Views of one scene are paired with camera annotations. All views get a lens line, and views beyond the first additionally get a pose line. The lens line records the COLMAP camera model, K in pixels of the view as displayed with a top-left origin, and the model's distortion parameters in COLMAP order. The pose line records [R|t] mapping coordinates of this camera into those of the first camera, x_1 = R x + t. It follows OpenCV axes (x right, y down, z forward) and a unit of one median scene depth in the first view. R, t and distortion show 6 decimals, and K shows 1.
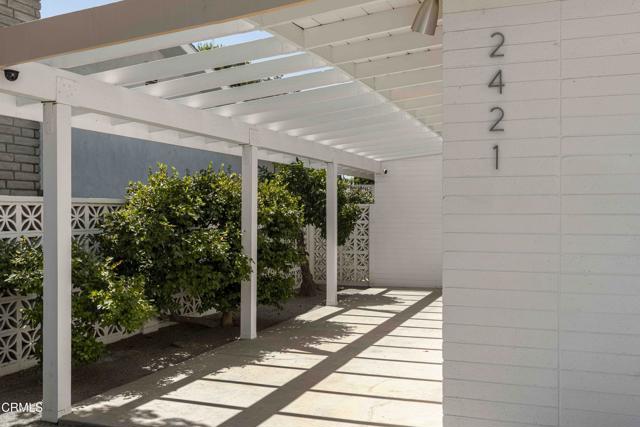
lens RADIAL K [[624.1, 0, 320.5], [0, 624.1, 213.0], [0, 0, 1]] dist [-0.005381, 0.000000]
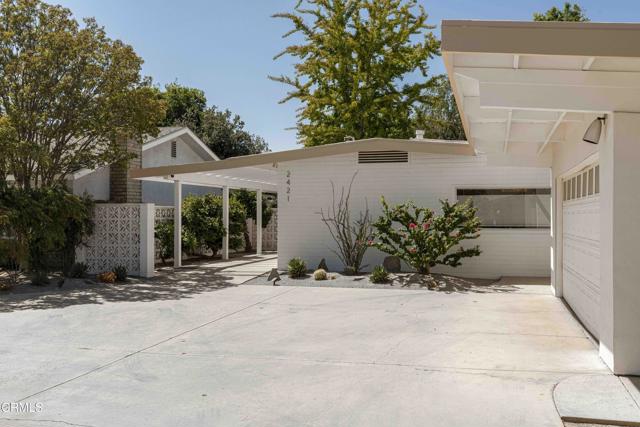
lens RADIAL K [[624.1, 0, 317.0], [0, 624.1, 211.8], [0, 0, 1]] dist [-0.005381, 0.000000]
pose [[0.996163, 0.003783, 0.087438, 0.035324], [-0.002813, 0.999933, -0.011212, 0.026455], [-0.087474, 0.010924, 0.996107, -1.524287]]
